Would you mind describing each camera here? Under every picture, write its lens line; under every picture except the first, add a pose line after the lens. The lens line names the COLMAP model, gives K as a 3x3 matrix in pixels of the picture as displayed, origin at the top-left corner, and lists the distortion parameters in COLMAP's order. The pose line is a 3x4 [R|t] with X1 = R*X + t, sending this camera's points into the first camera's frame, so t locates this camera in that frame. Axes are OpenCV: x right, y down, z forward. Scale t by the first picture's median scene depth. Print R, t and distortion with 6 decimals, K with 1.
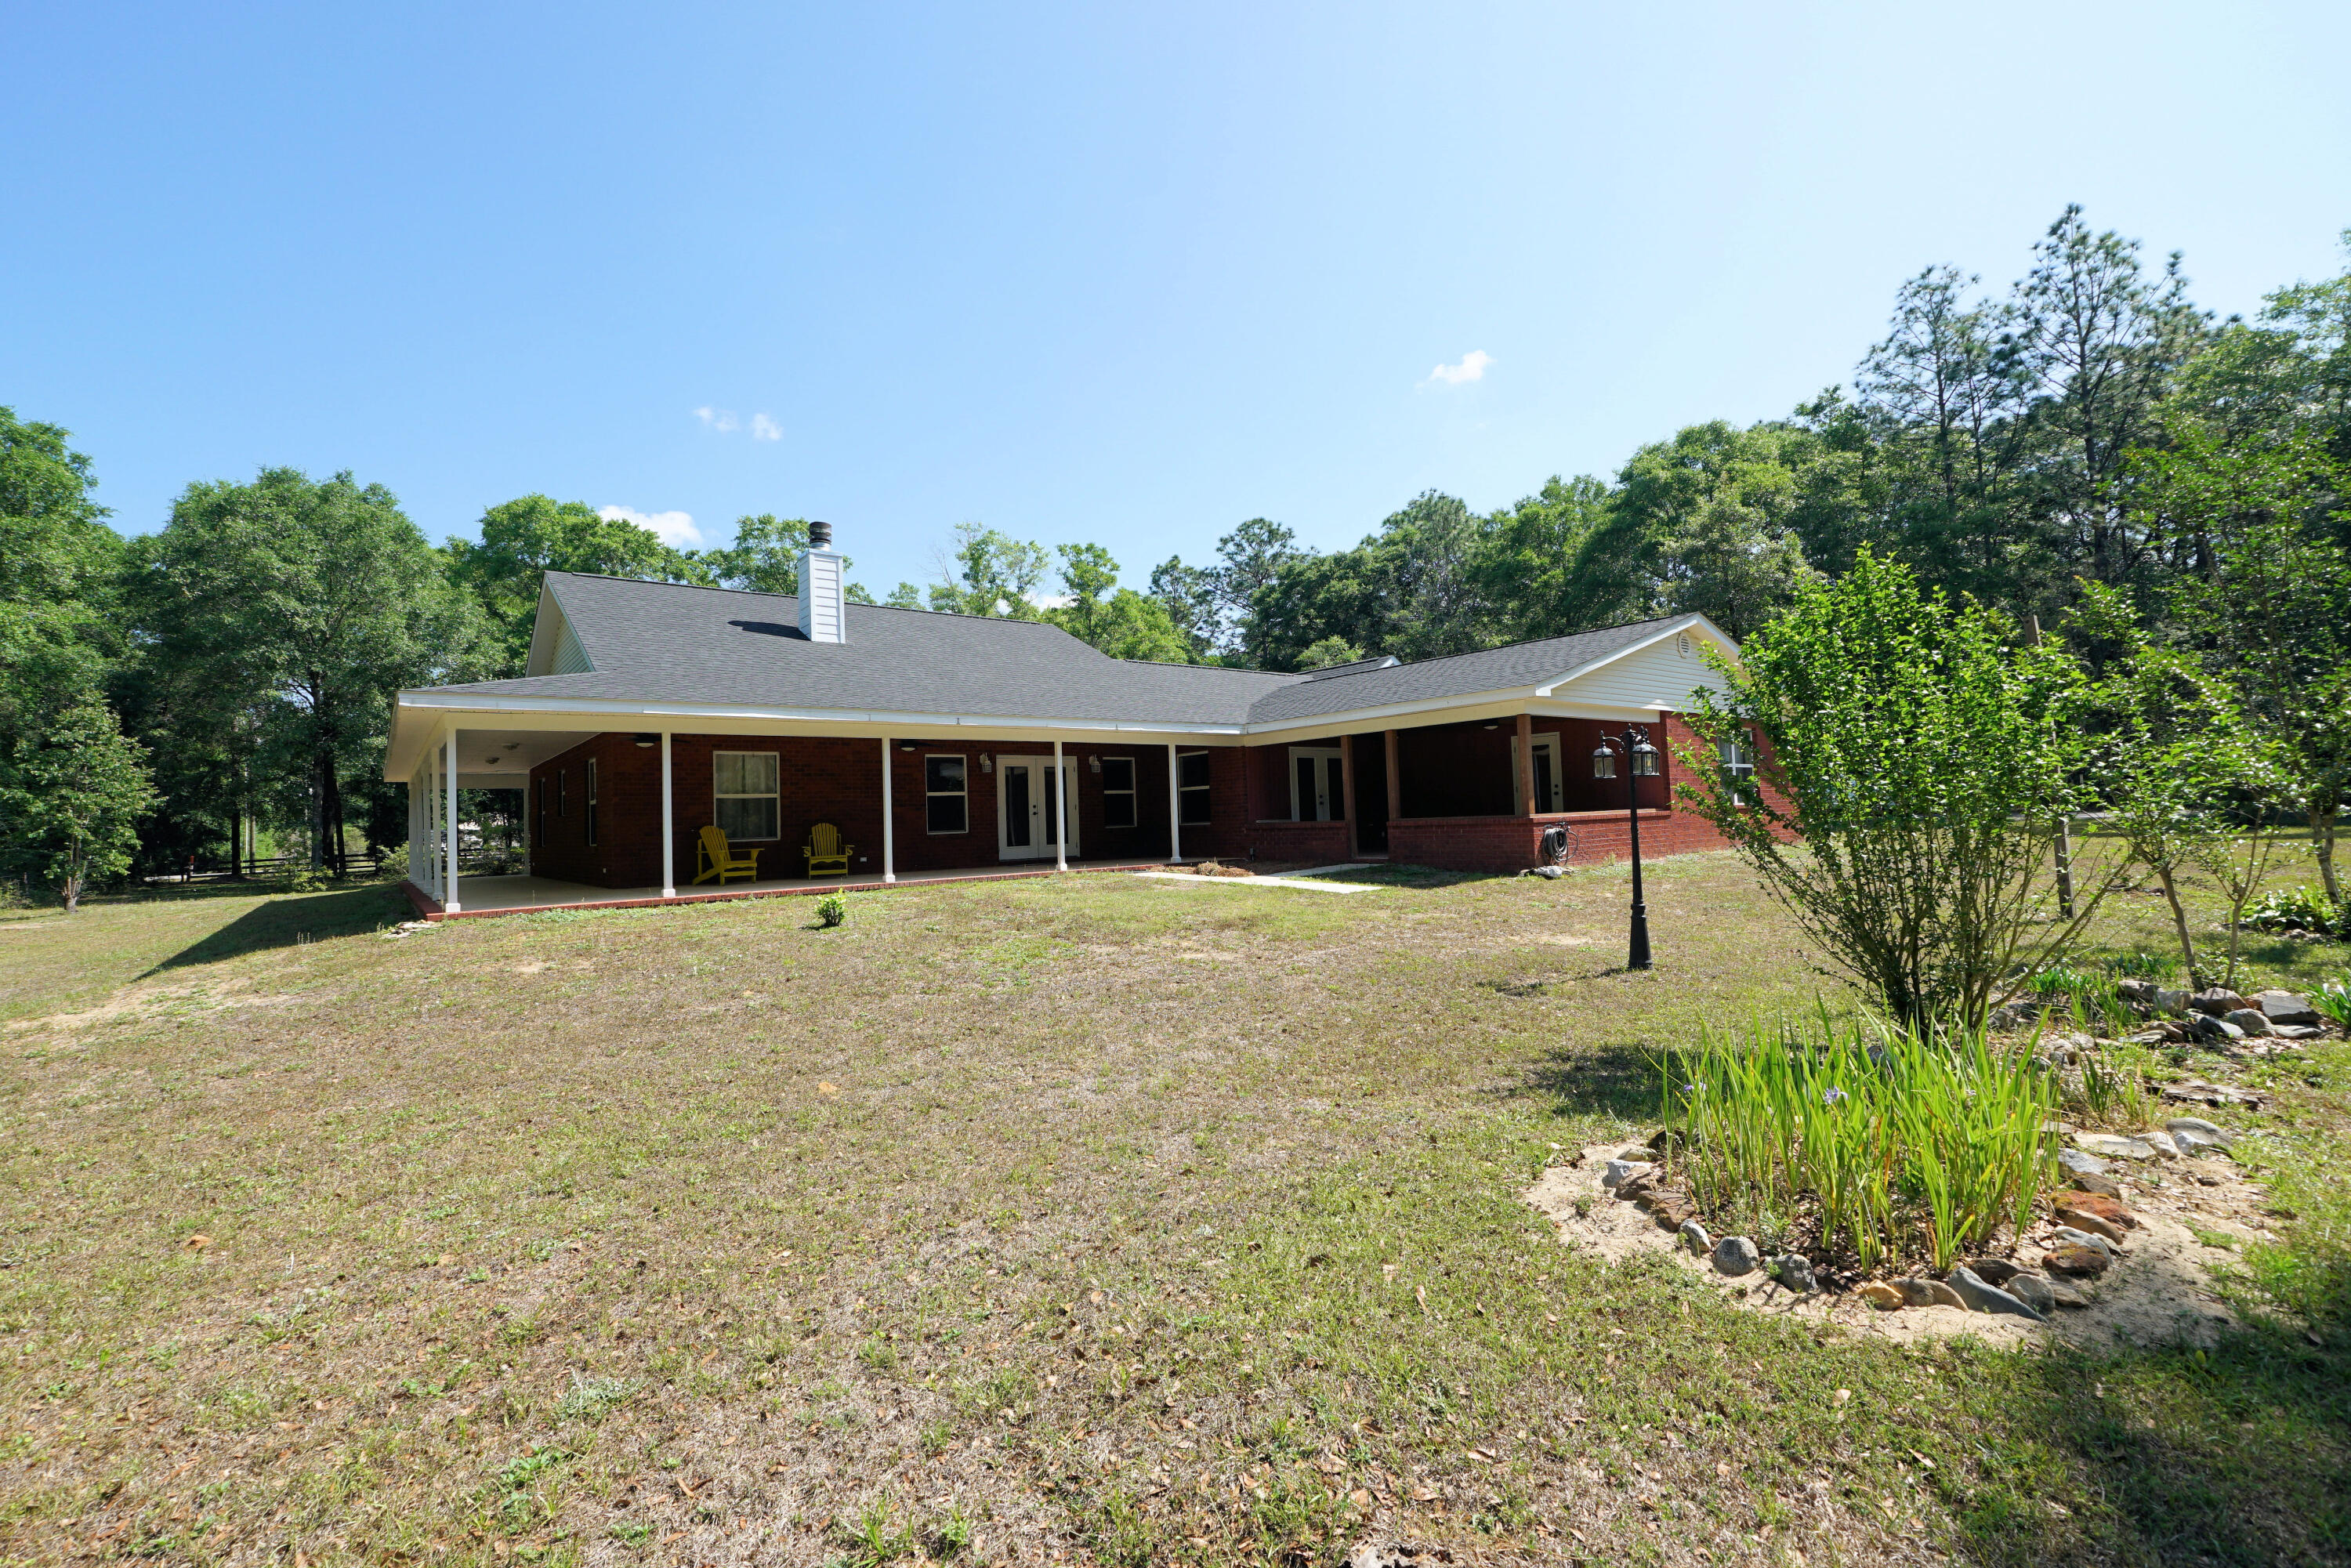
lens RADIAL K [[1022.6, 0, 1159.5], [0, 1022.6, 776.7], [0, 0, 1]] dist [-0.018195, 0.005235]
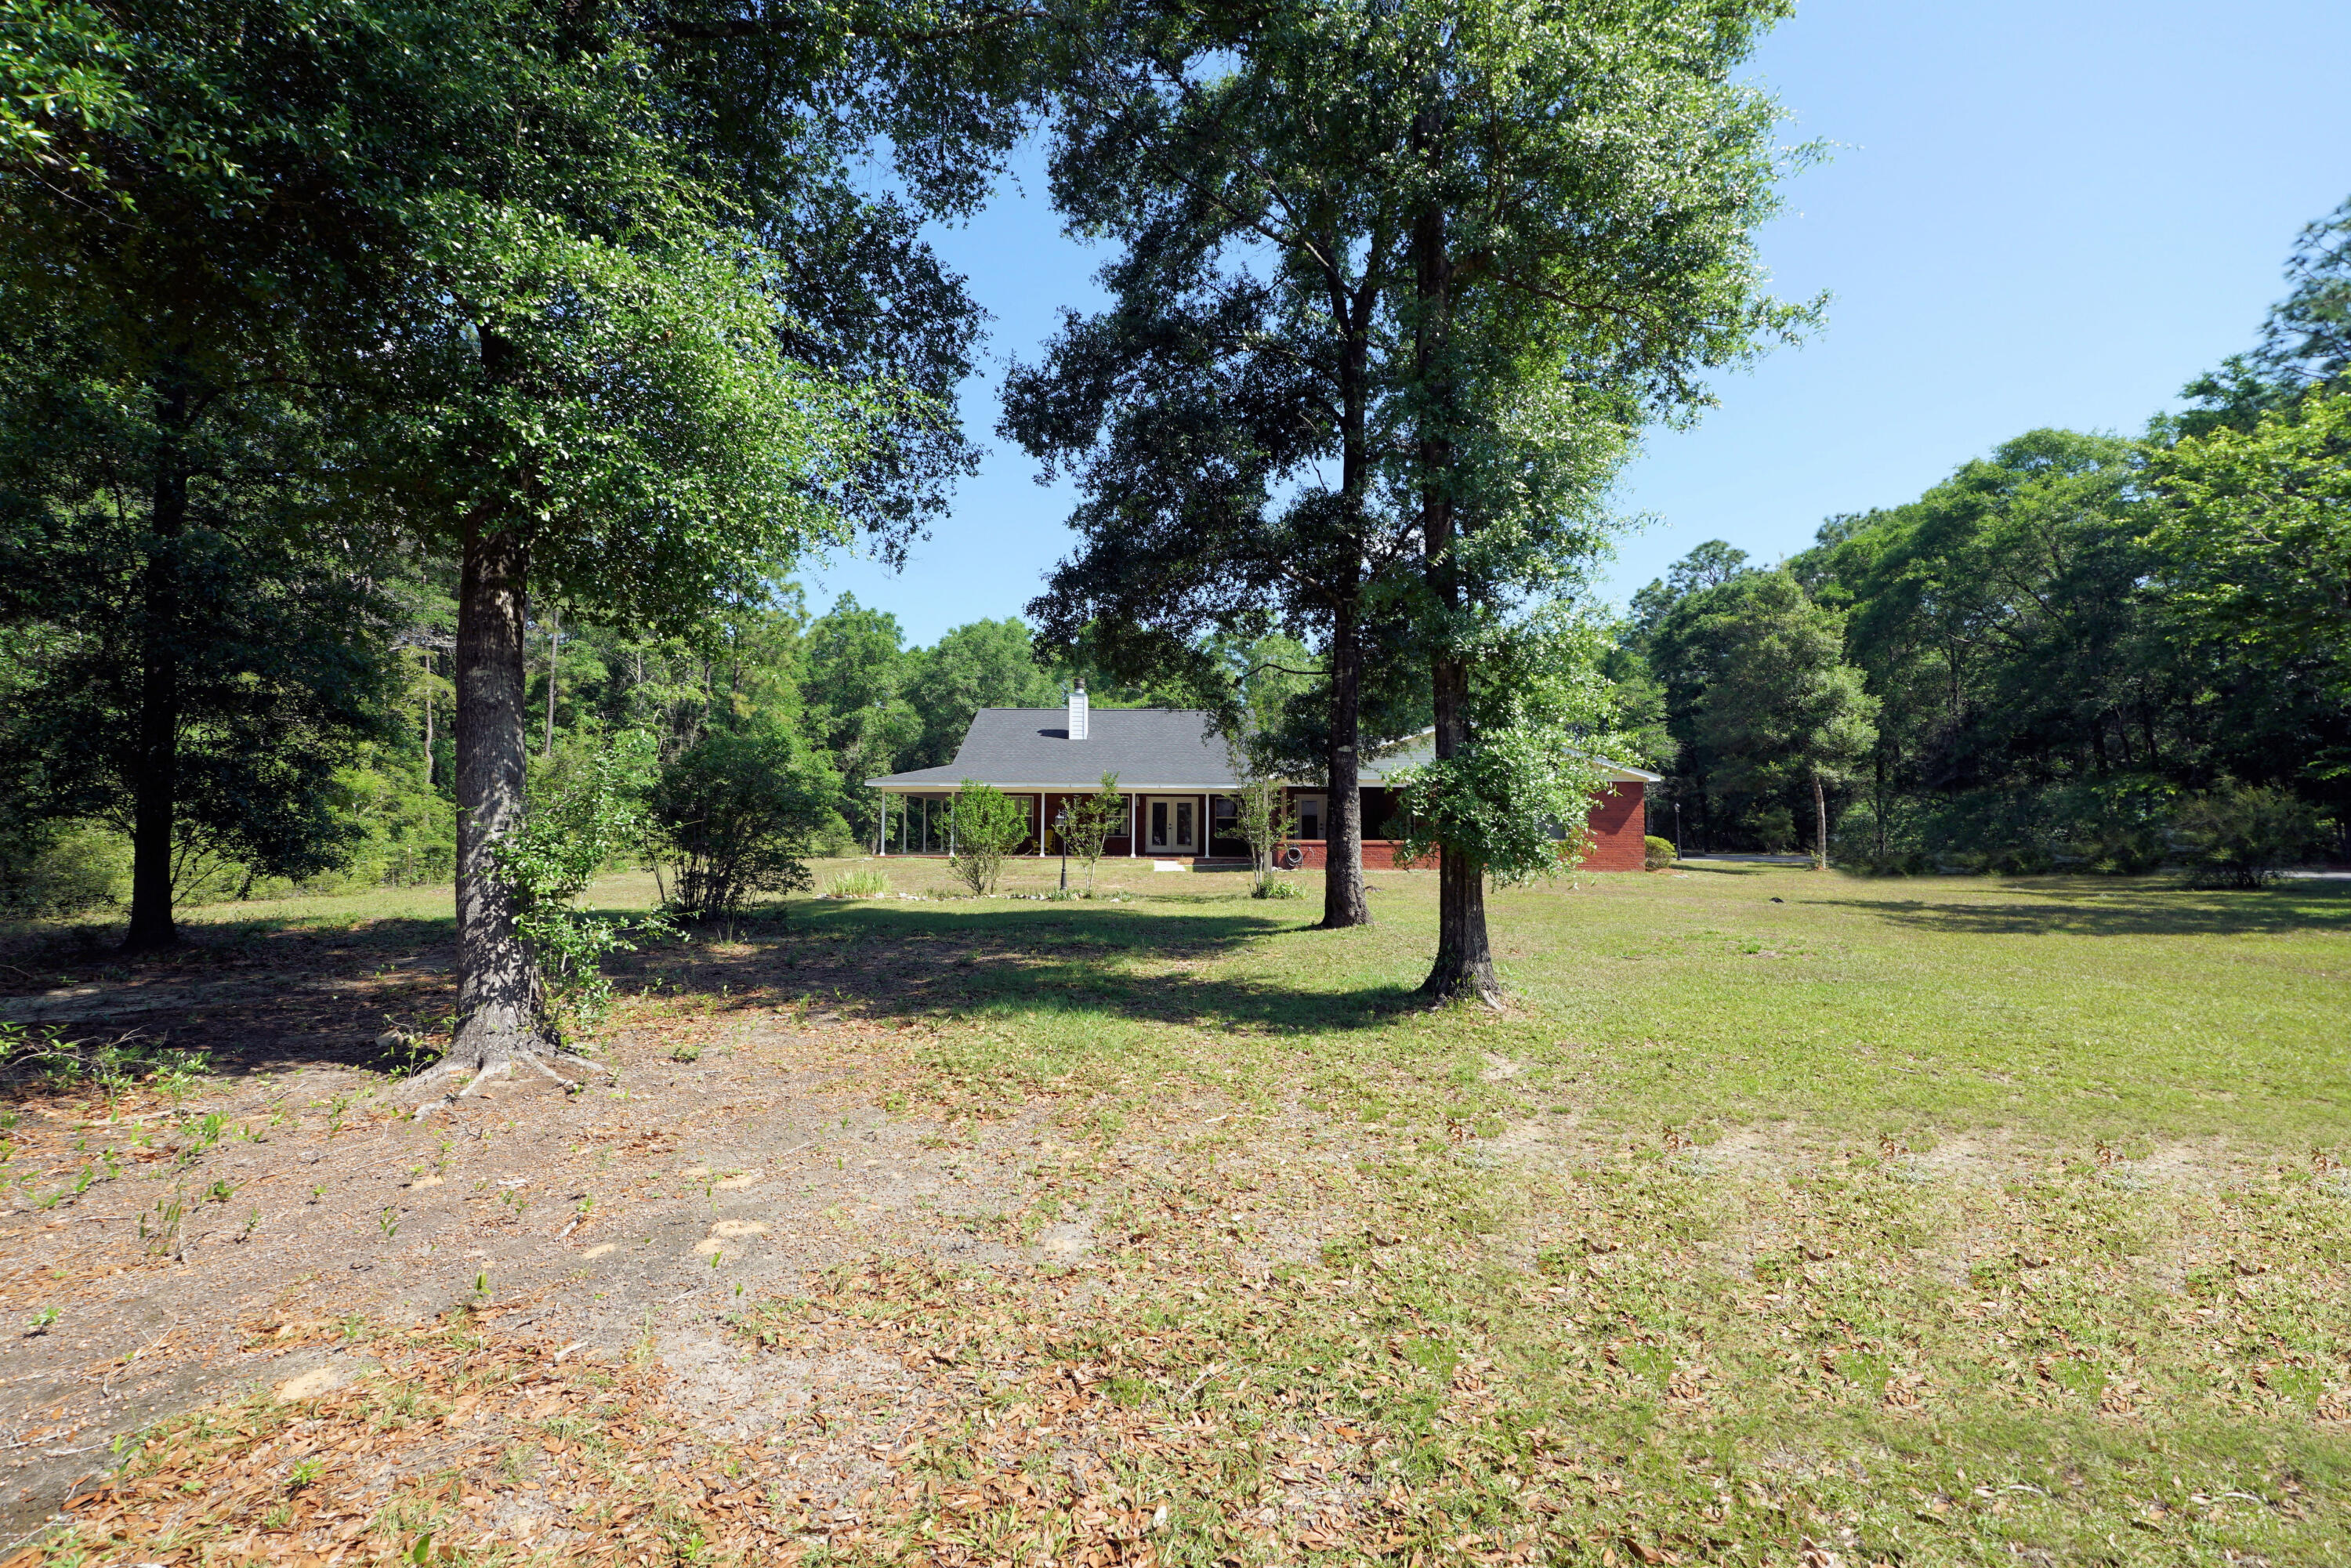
lens RADIAL K [[1022.6, 0, 1159.5], [0, 1022.6, 776.7], [0, 0, 1]] dist [-0.018195, 0.005235]
pose [[0.784670, 0.008151, -0.619860, 1.009996], [-0.007442, 0.999965, 0.003729, -0.063808], [0.619869, 0.001687, 0.784703, -0.452212]]
